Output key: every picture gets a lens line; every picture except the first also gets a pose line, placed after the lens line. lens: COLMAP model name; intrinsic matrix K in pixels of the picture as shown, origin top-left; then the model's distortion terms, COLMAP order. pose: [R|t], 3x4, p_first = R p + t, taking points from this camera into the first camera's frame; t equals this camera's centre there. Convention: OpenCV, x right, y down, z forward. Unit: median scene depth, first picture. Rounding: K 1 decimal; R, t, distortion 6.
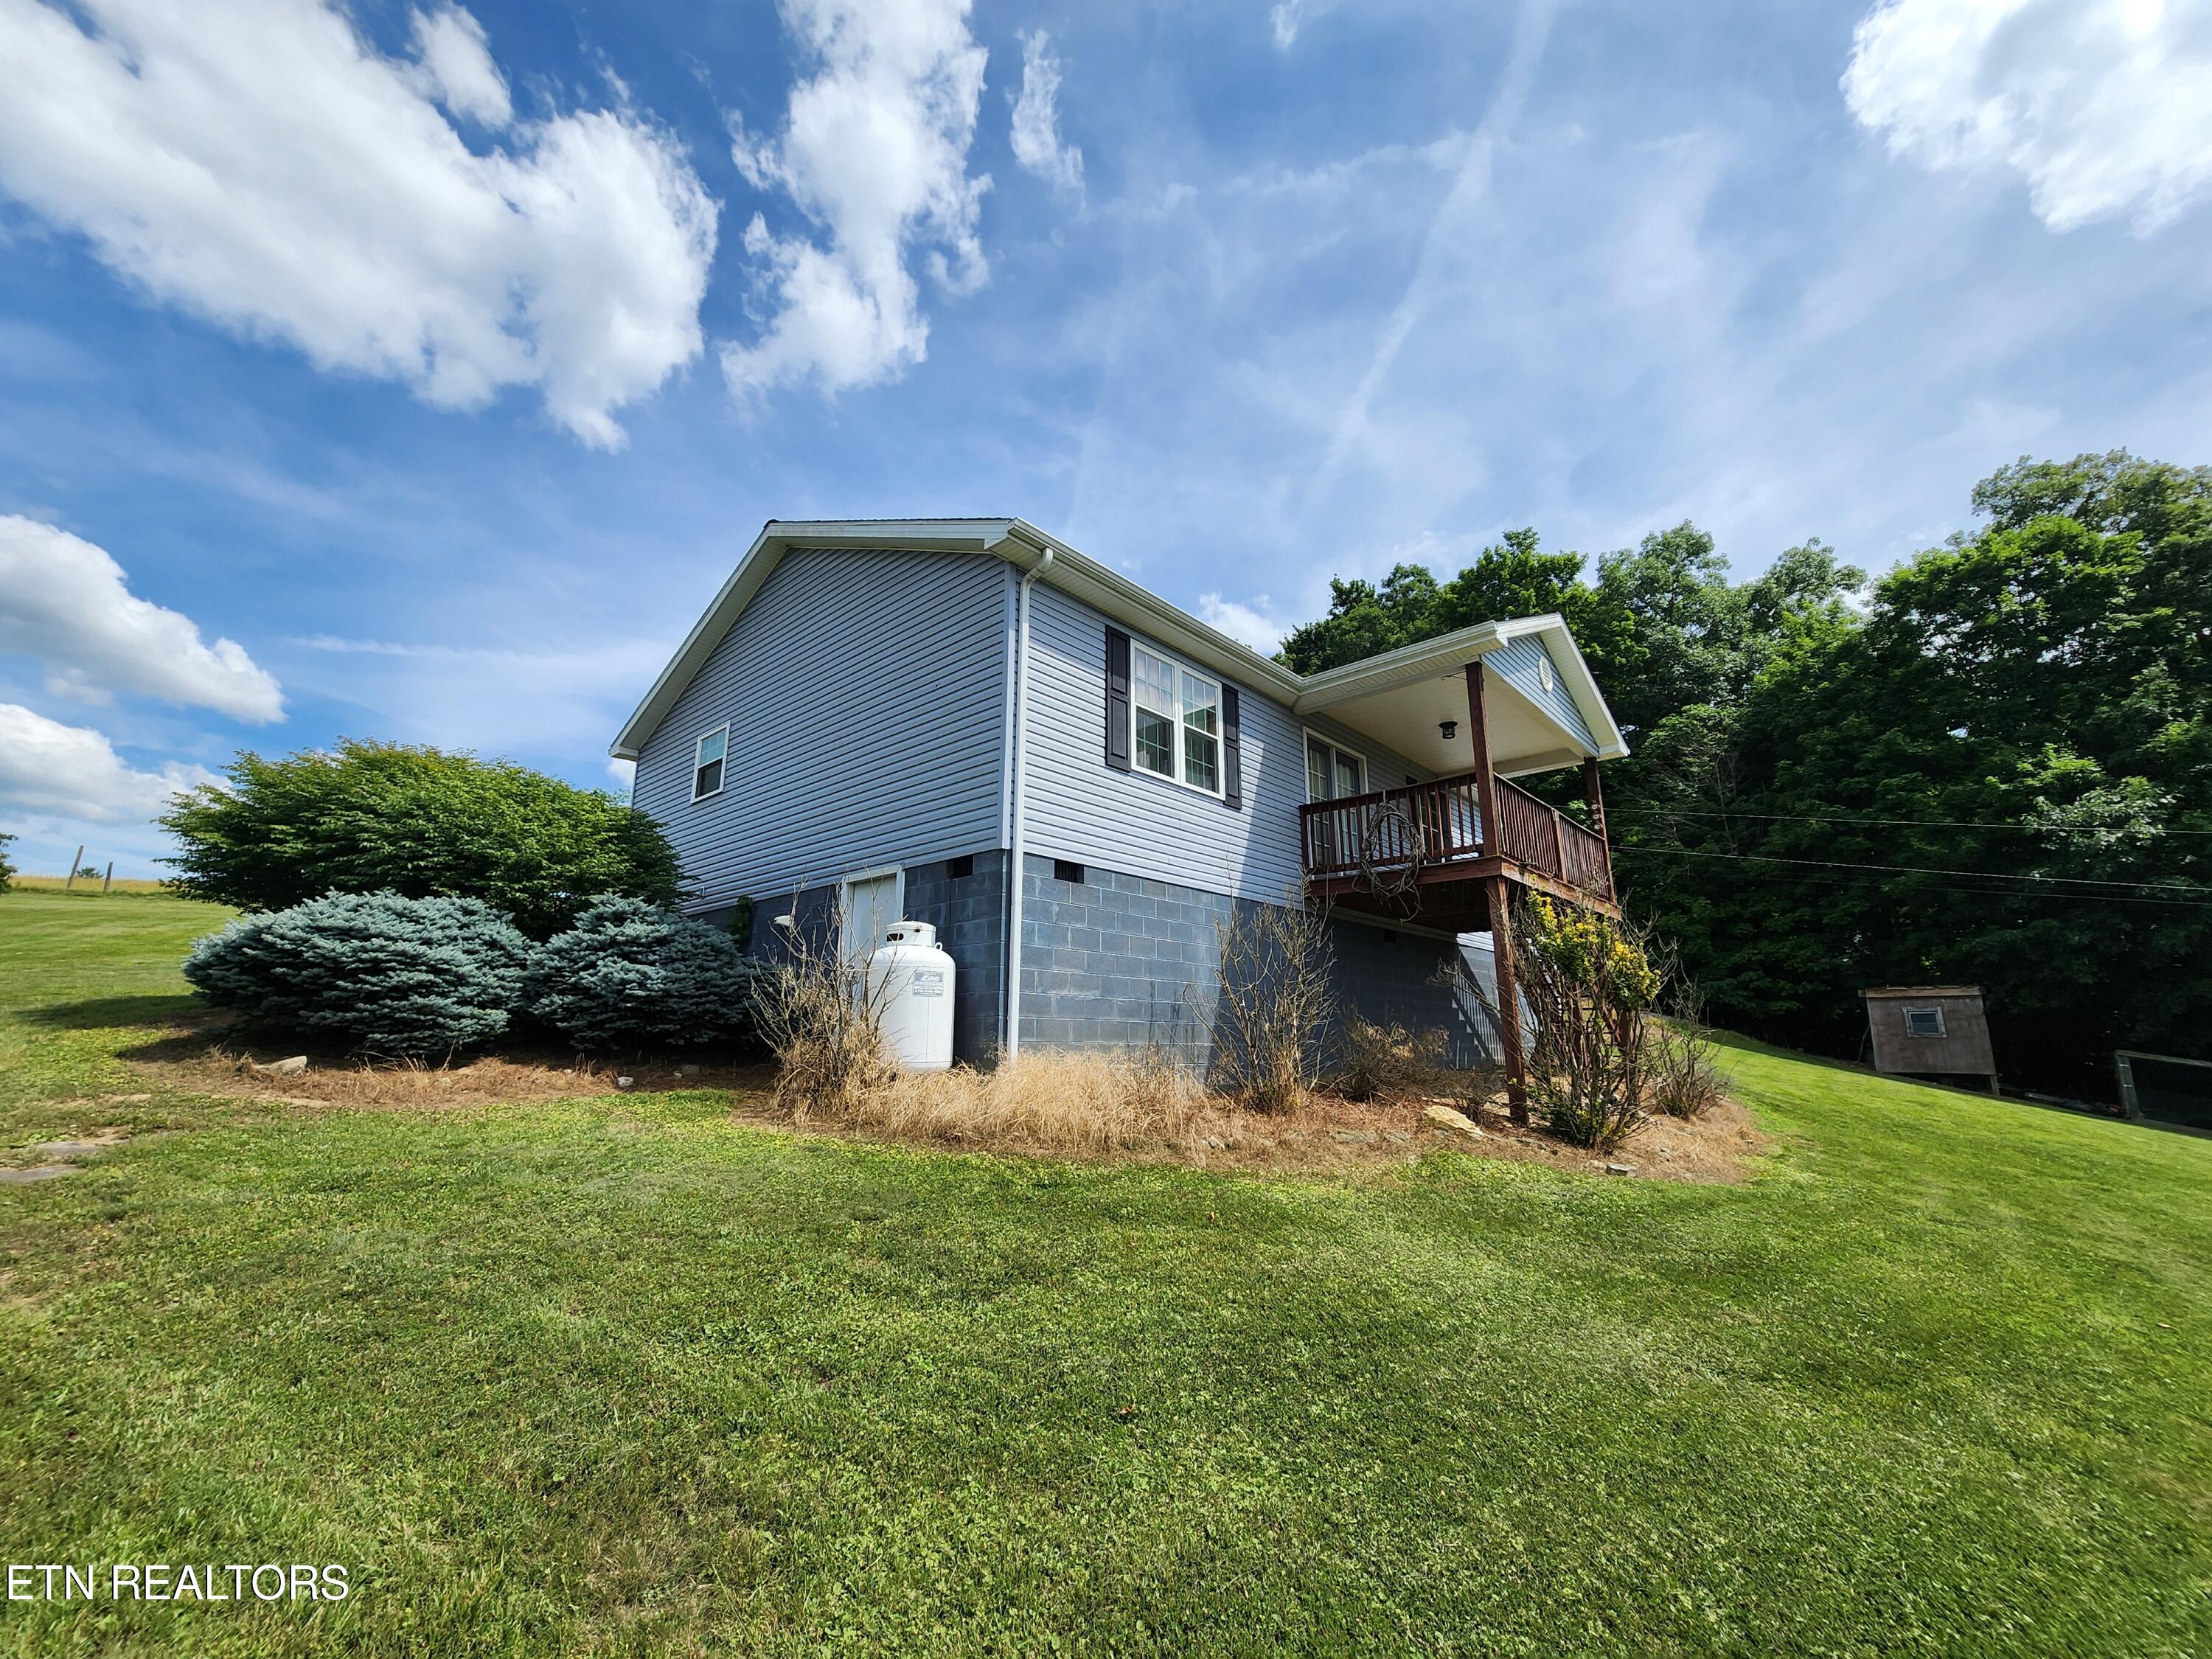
lens RADIAL K [[910.9, 0, 1113.8], [0, 910.9, 831.0], [0, 0, 1]] dist [-0.001865, 0.000084]
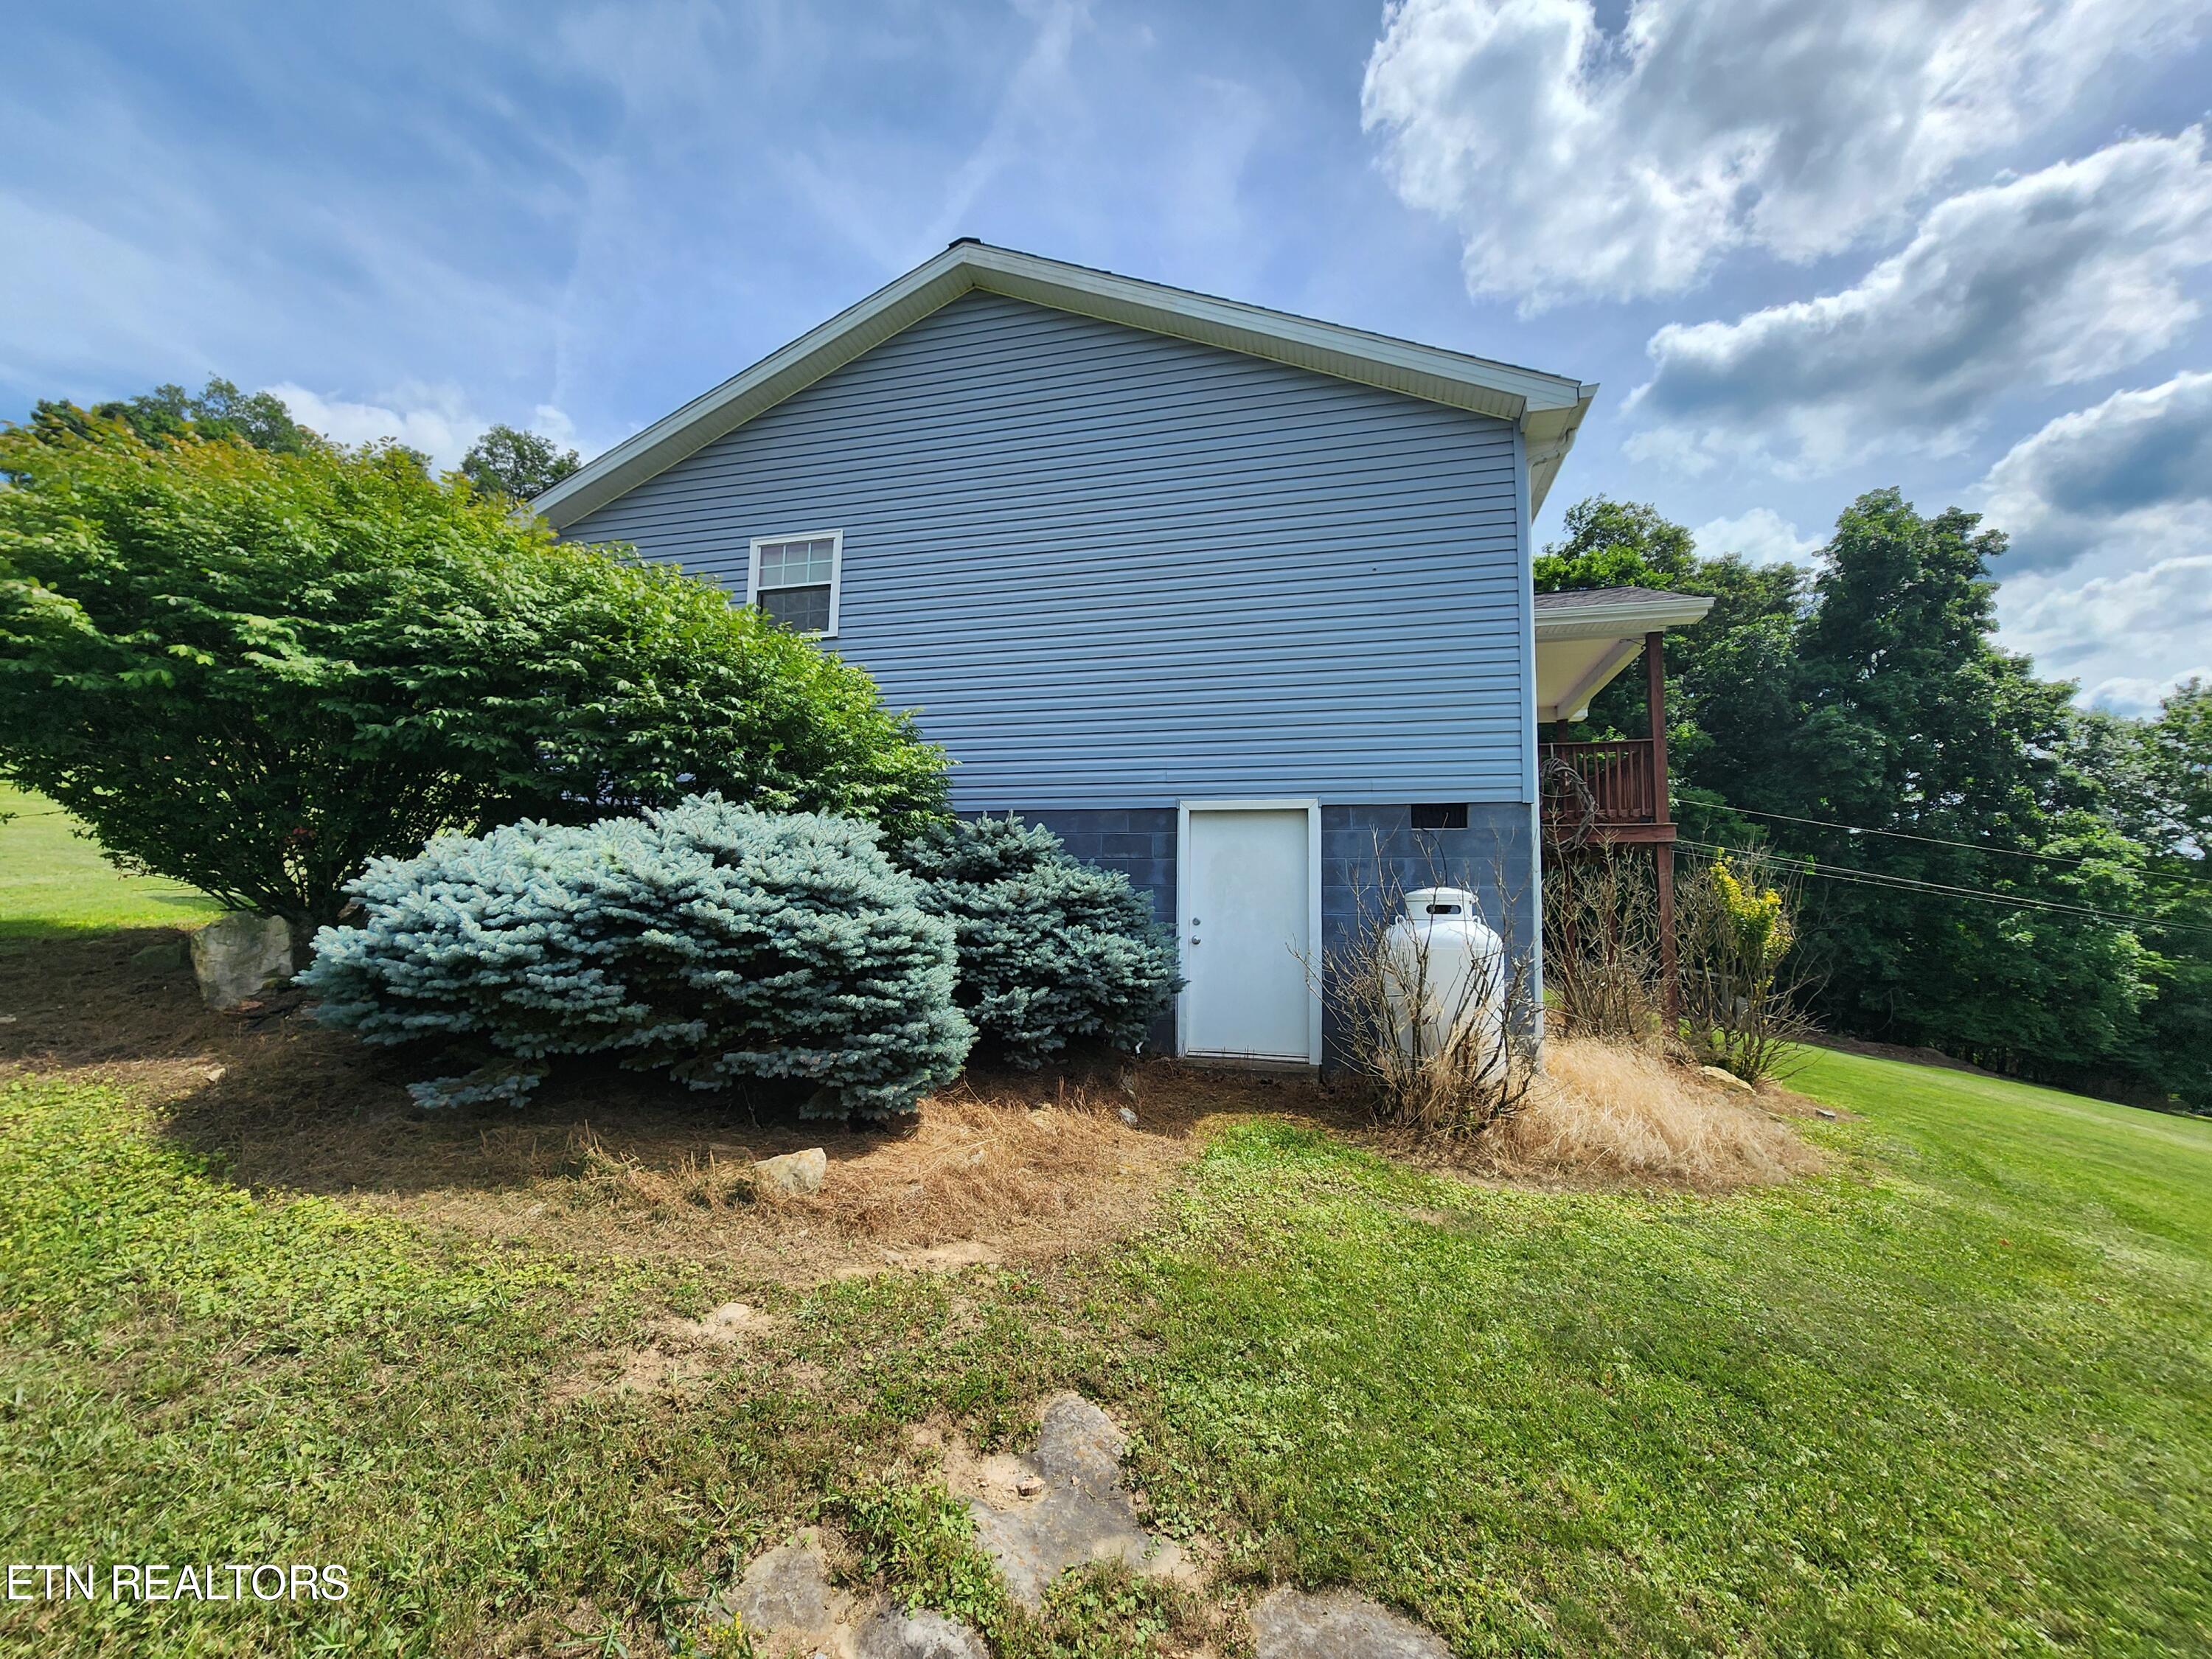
lens RADIAL K [[910.9, 0, 1059.4], [0, 910.9, 841.8], [0, 0, 1]] dist [-0.001865, 0.000084]
pose [[0.897077, 0.055370, 0.438391, -0.634666], [-0.121449, 0.984805, 0.124137, 0.003021], [-0.424856, -0.164603, 0.890170, 0.337281]]
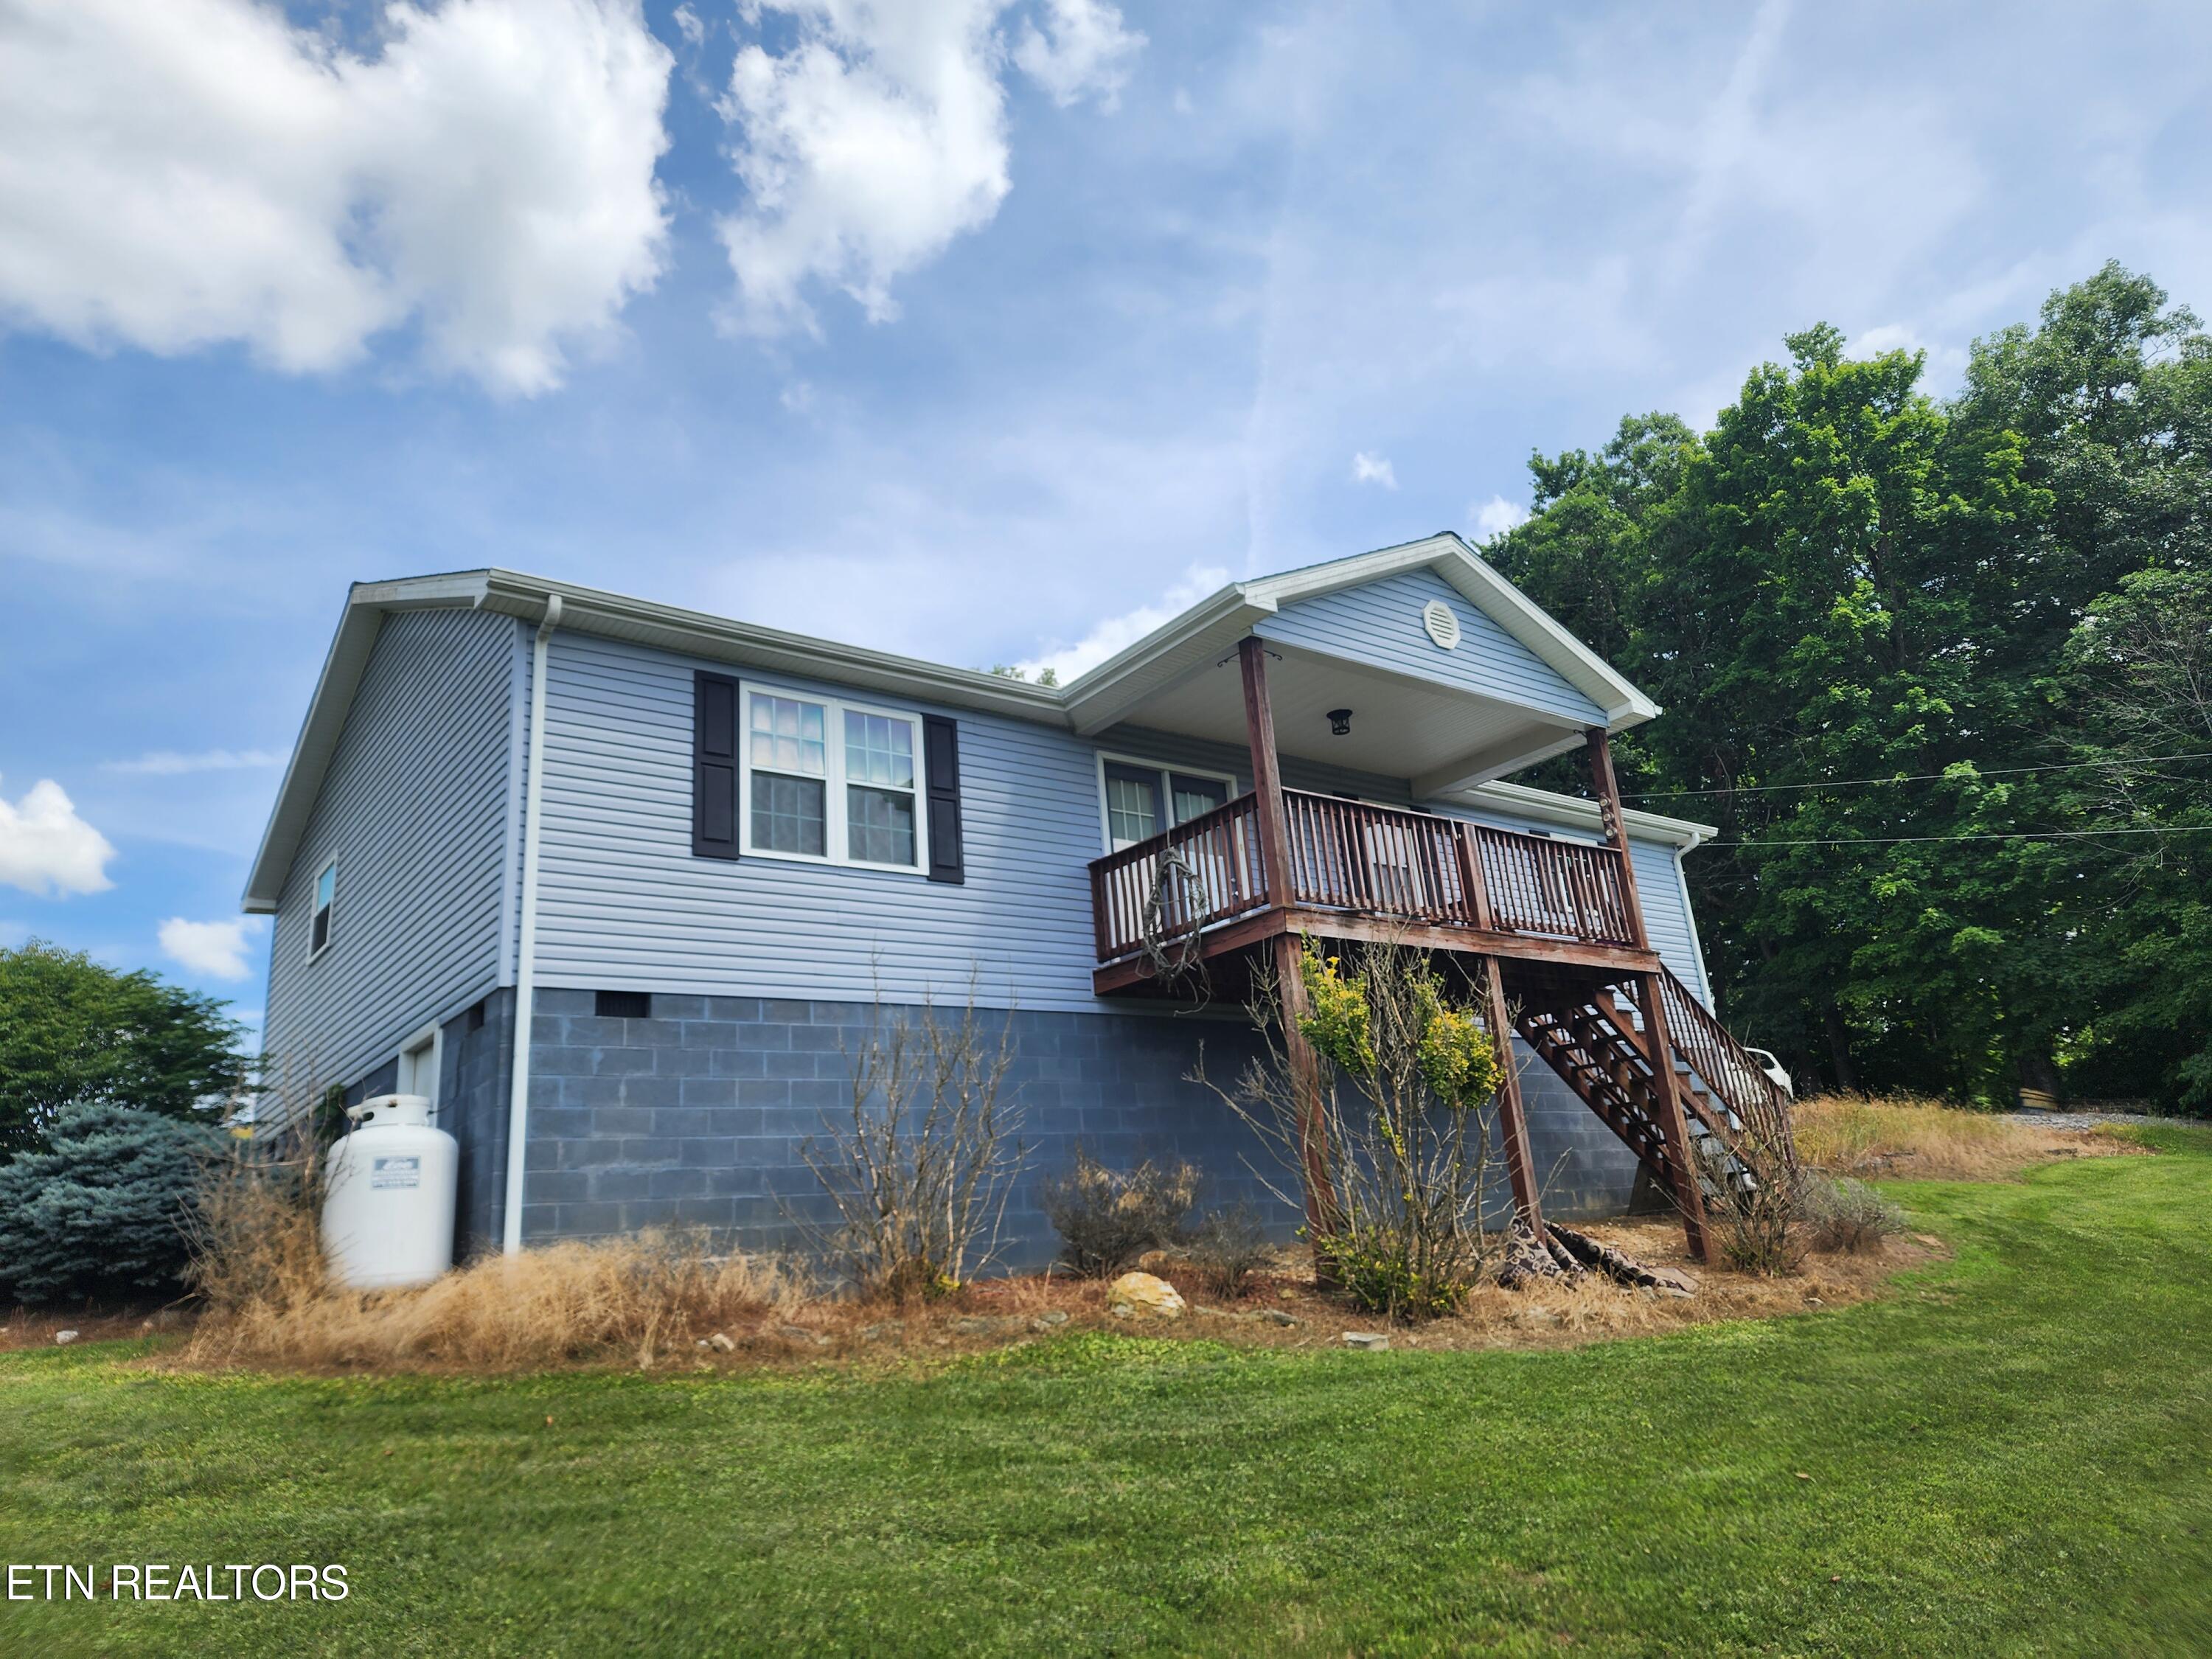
lens RADIAL K [[1486.9, 0, 1134.5], [0, 1486.9, 786.0], [0, 0, 1]] dist [0.074211, -0.058594]
pose [[0.980910, -0.133976, -0.140947, 0.459609], [0.121842, 0.988324, -0.091489, 0.024947], [0.151558, 0.072569, 0.985781, -0.149100]]
